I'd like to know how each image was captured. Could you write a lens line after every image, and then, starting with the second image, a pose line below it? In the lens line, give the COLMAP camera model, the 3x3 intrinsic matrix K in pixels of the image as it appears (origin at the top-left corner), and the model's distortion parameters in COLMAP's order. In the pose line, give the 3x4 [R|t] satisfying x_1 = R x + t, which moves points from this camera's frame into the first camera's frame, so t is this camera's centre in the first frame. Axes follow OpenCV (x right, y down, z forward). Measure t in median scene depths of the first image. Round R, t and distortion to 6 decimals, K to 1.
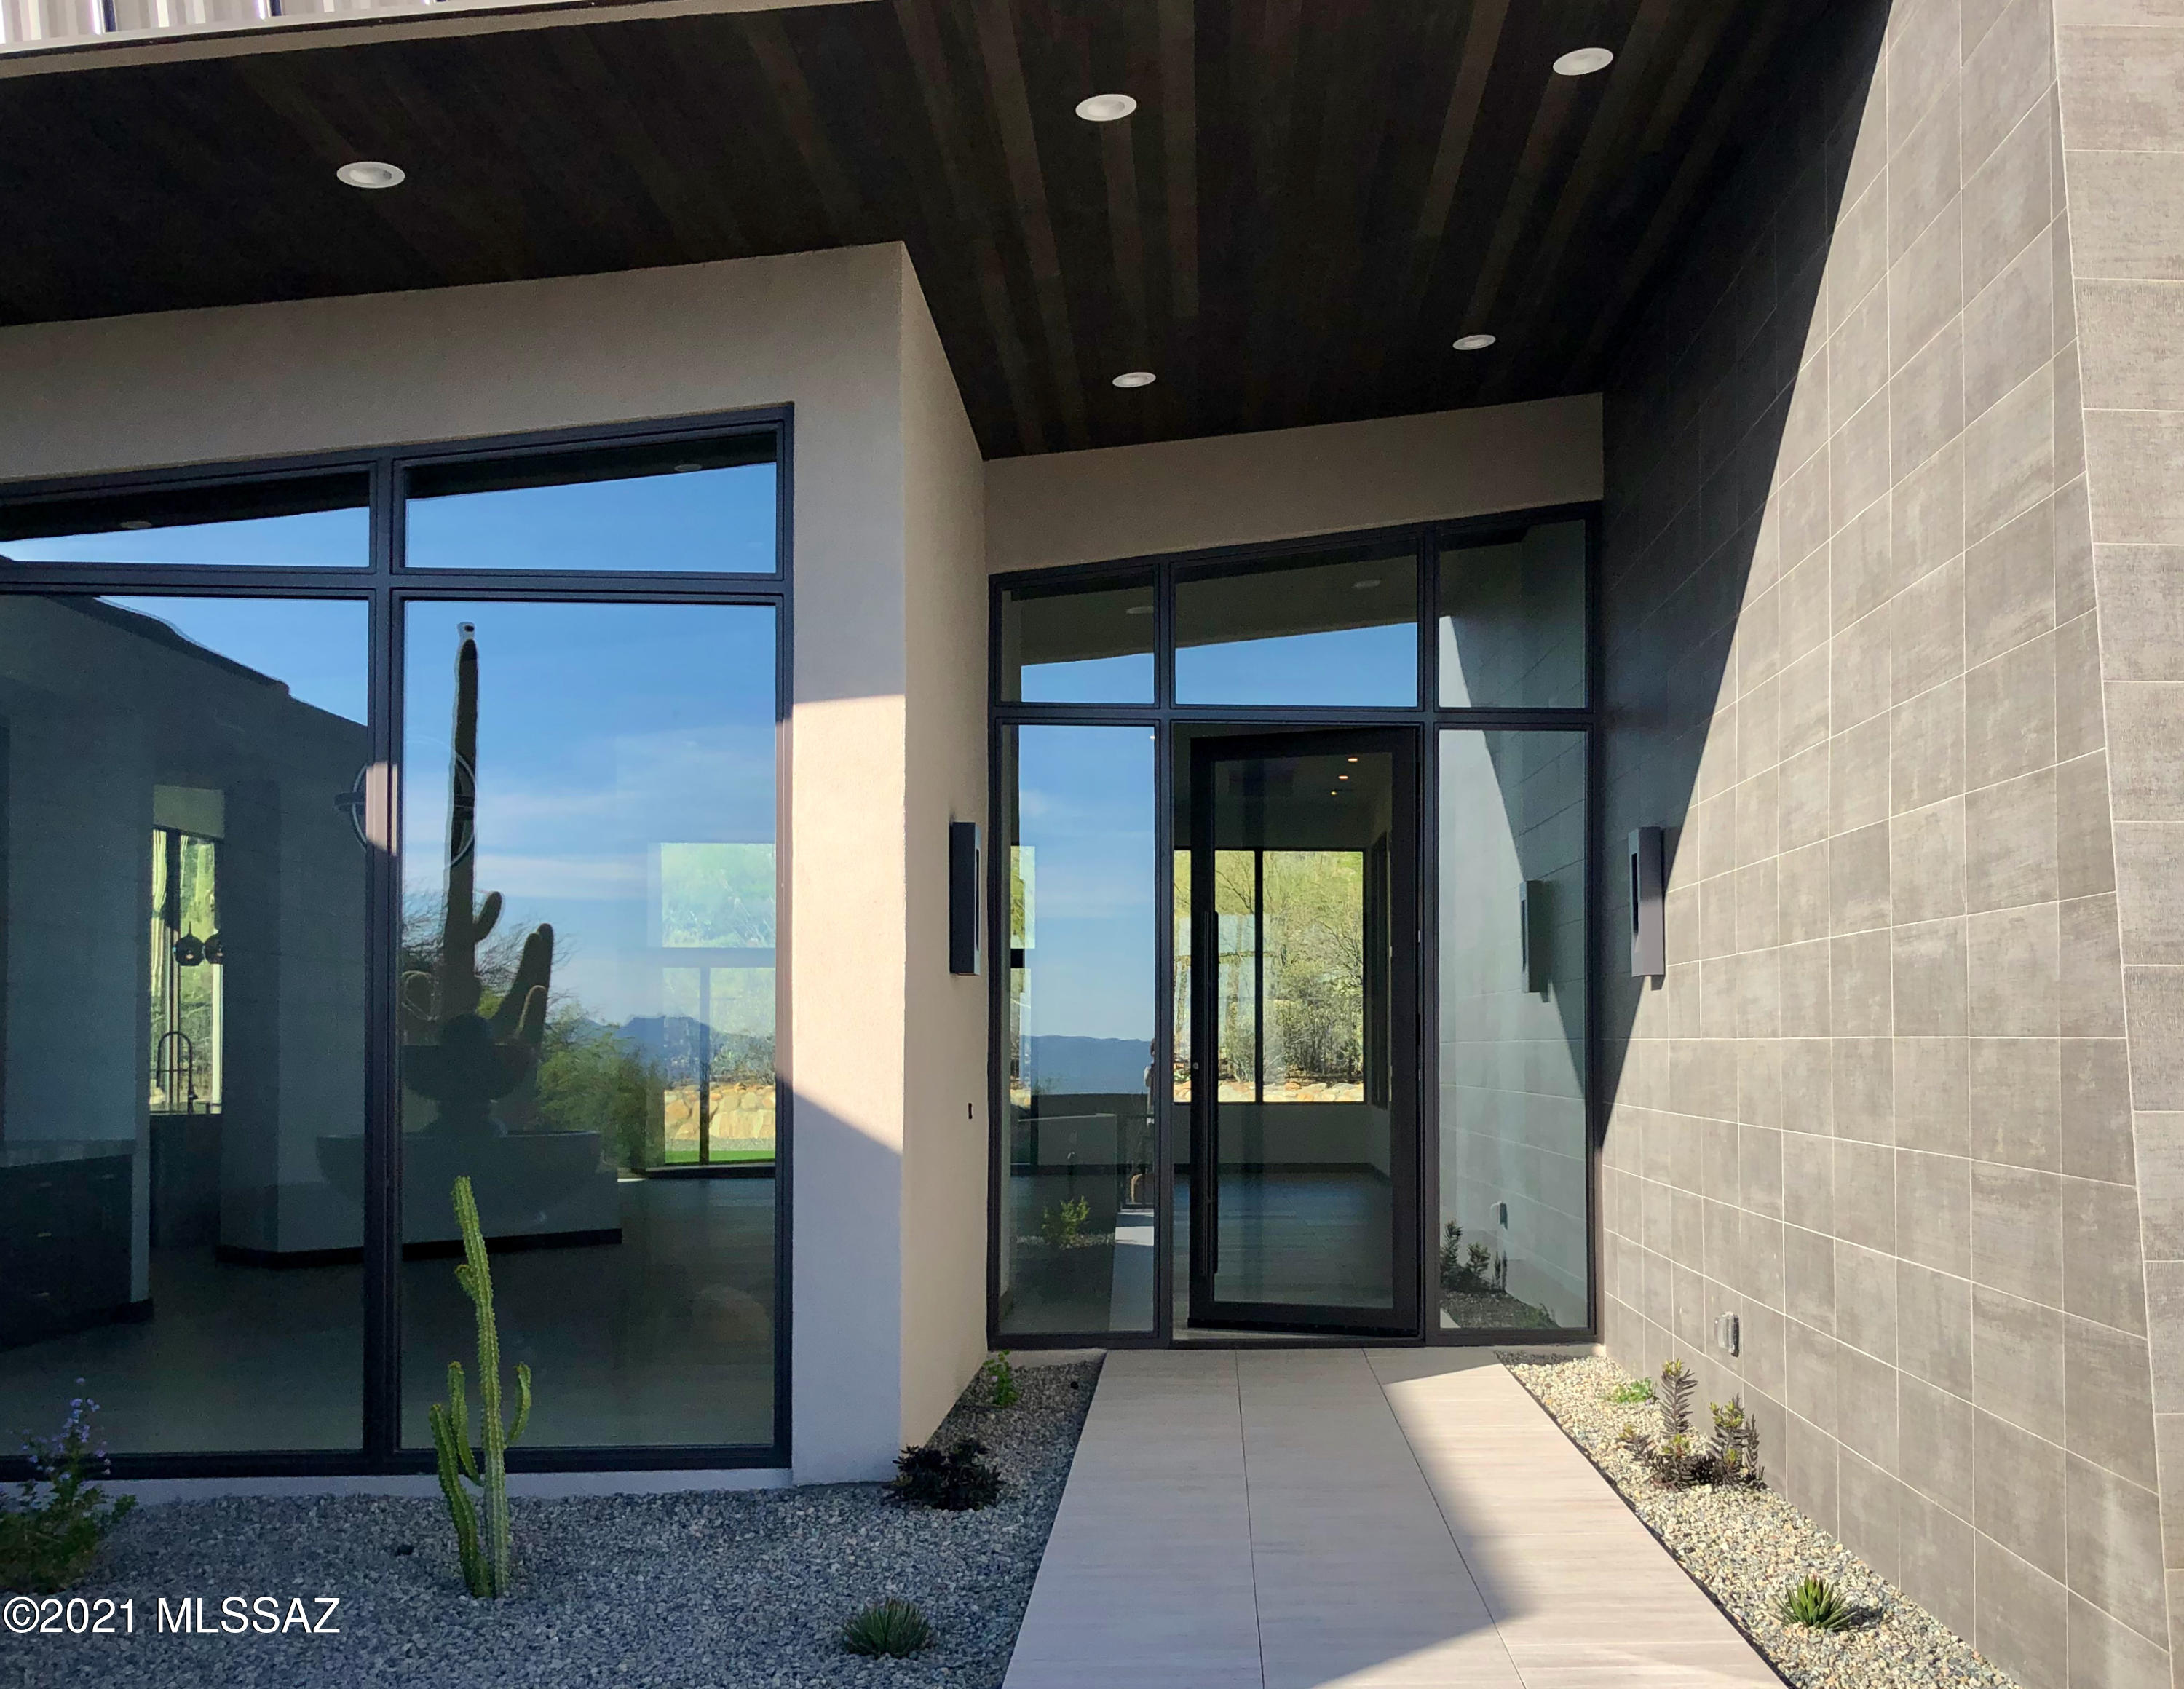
lens RADIAL K [[2537.2, 0, 1129.8], [0, 2537.2, 1005.2], [0, 0, 1]] dist [0.008602, 0.000000]
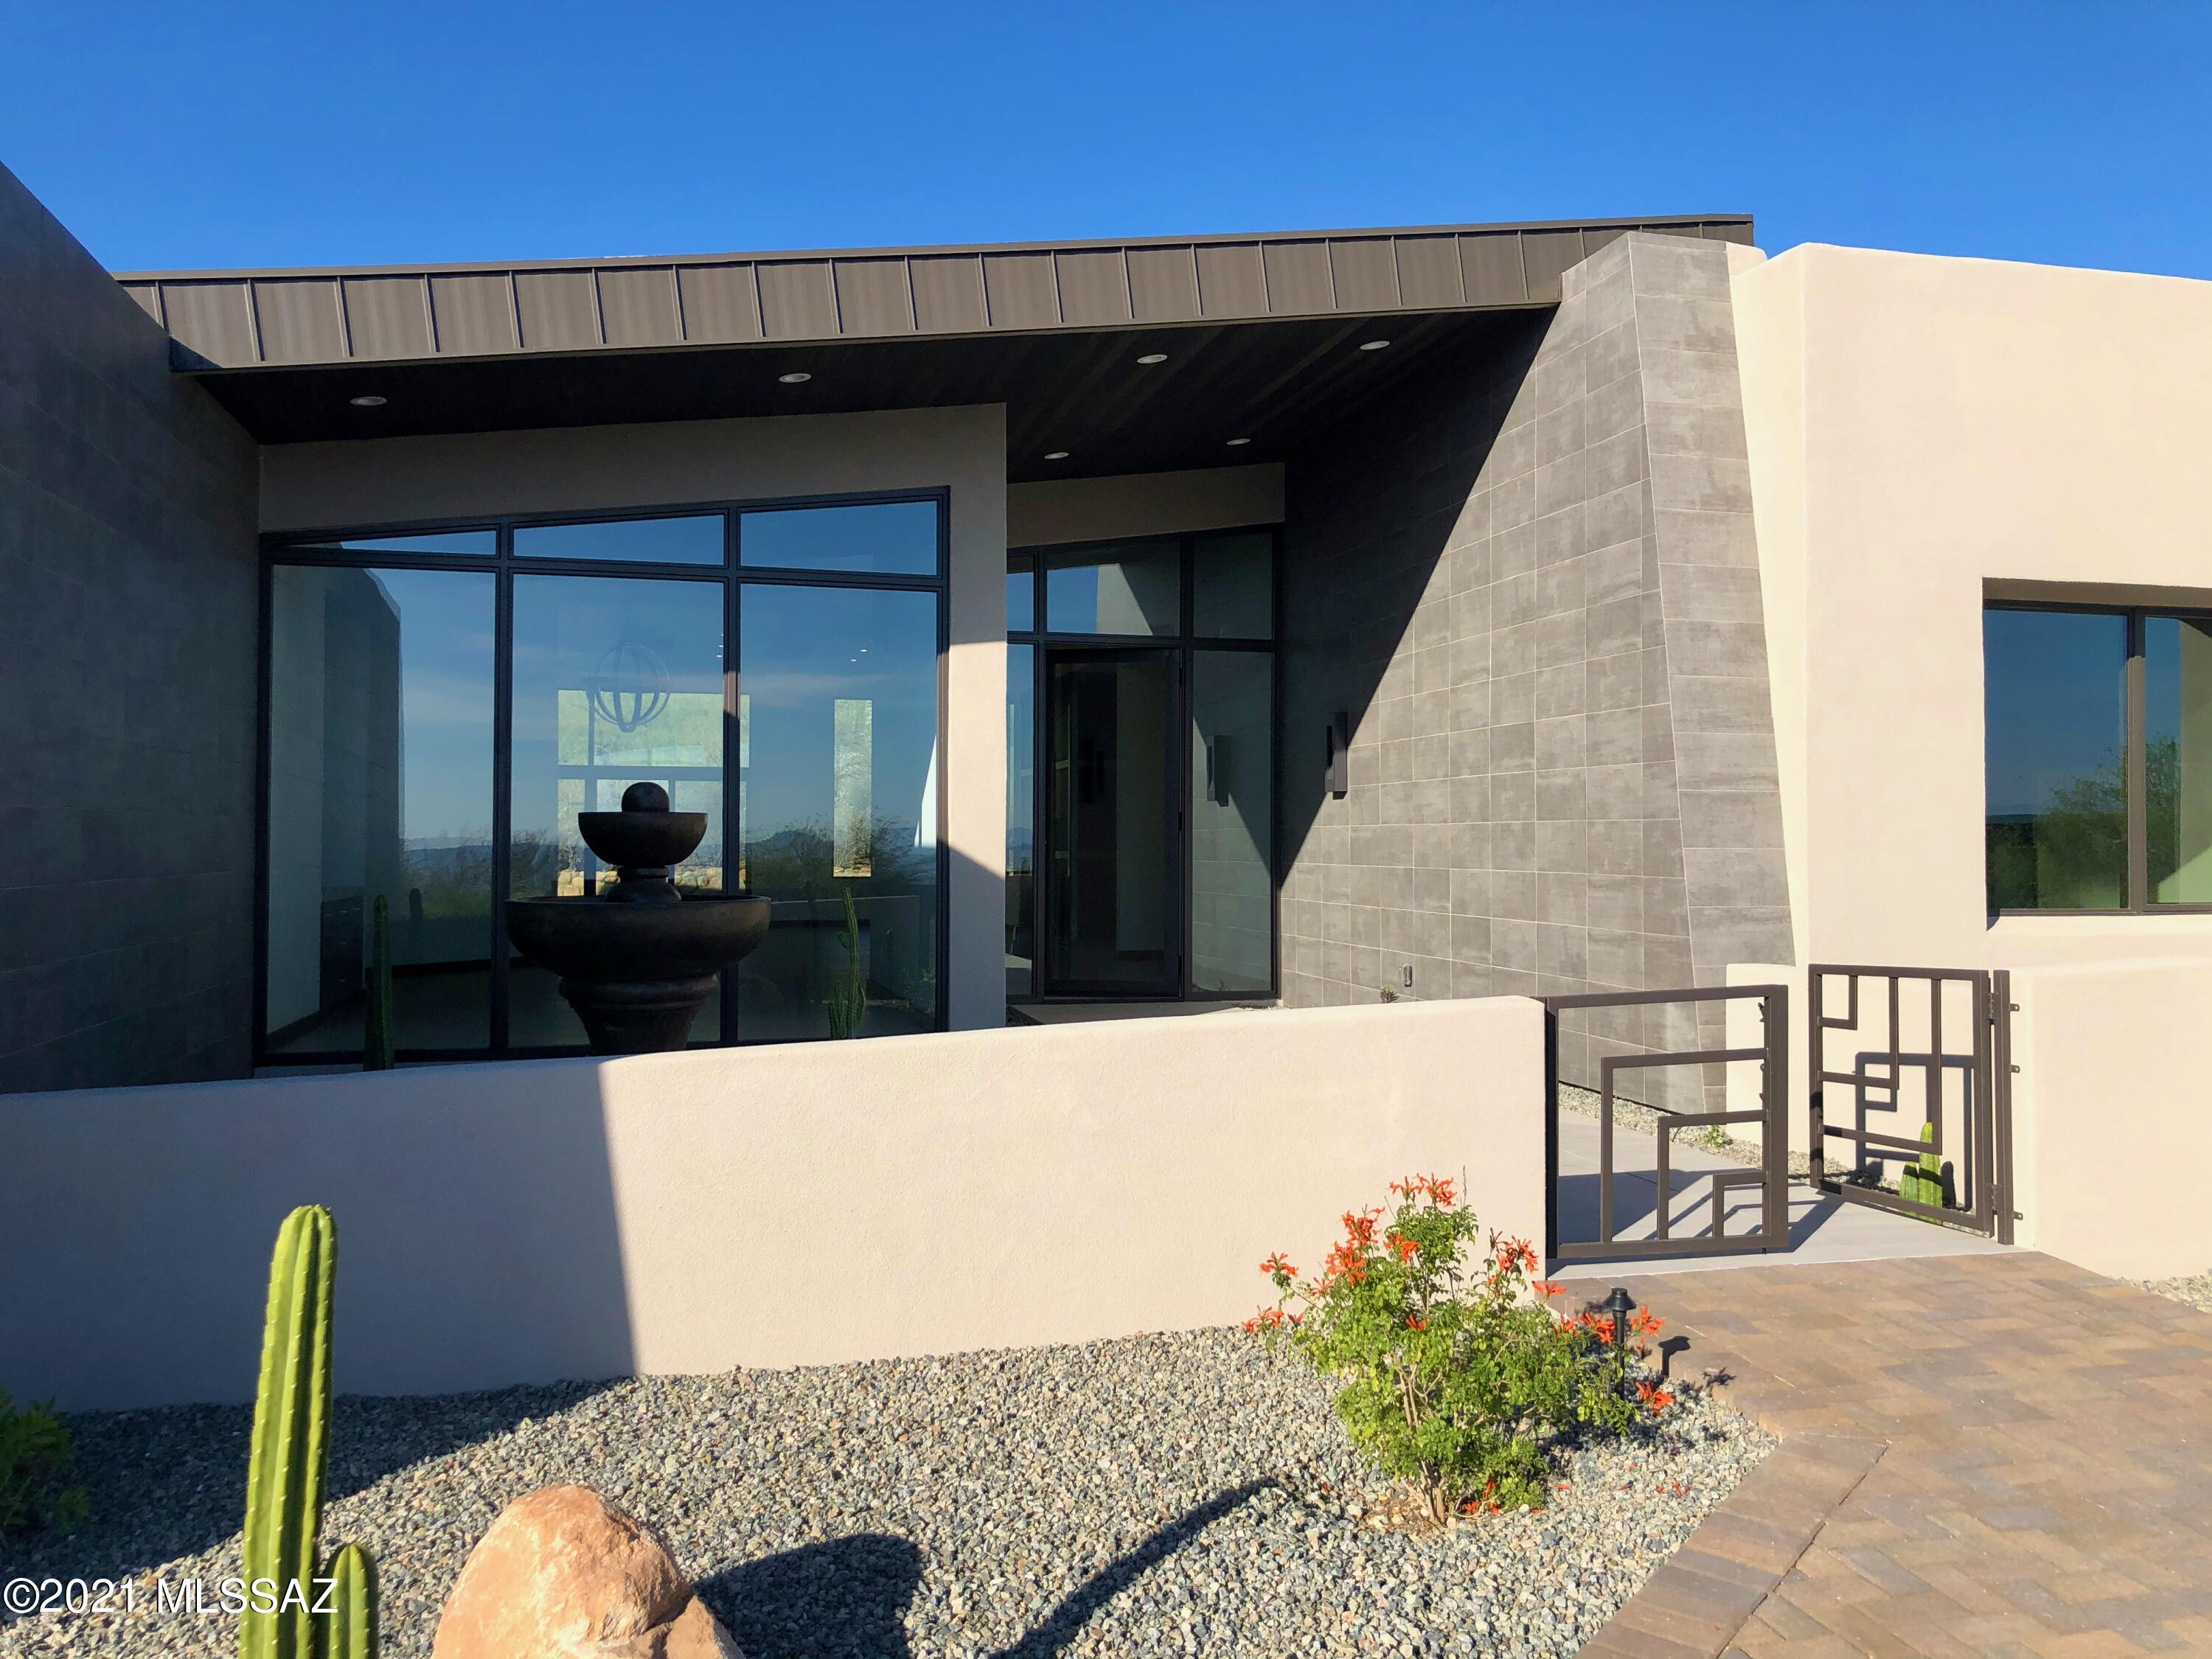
lens RADIAL K [[1810.7, 0, 1103.2], [0, 1810.7, 814.9], [0, 0, 1]] dist [0.020114, 0.002162]
pose [[0.983278, 0.007508, 0.181955, -0.272513], [-0.008029, 0.999966, 0.002127, 0.005308], [-0.181932, -0.003552, 0.983305, -0.363507]]
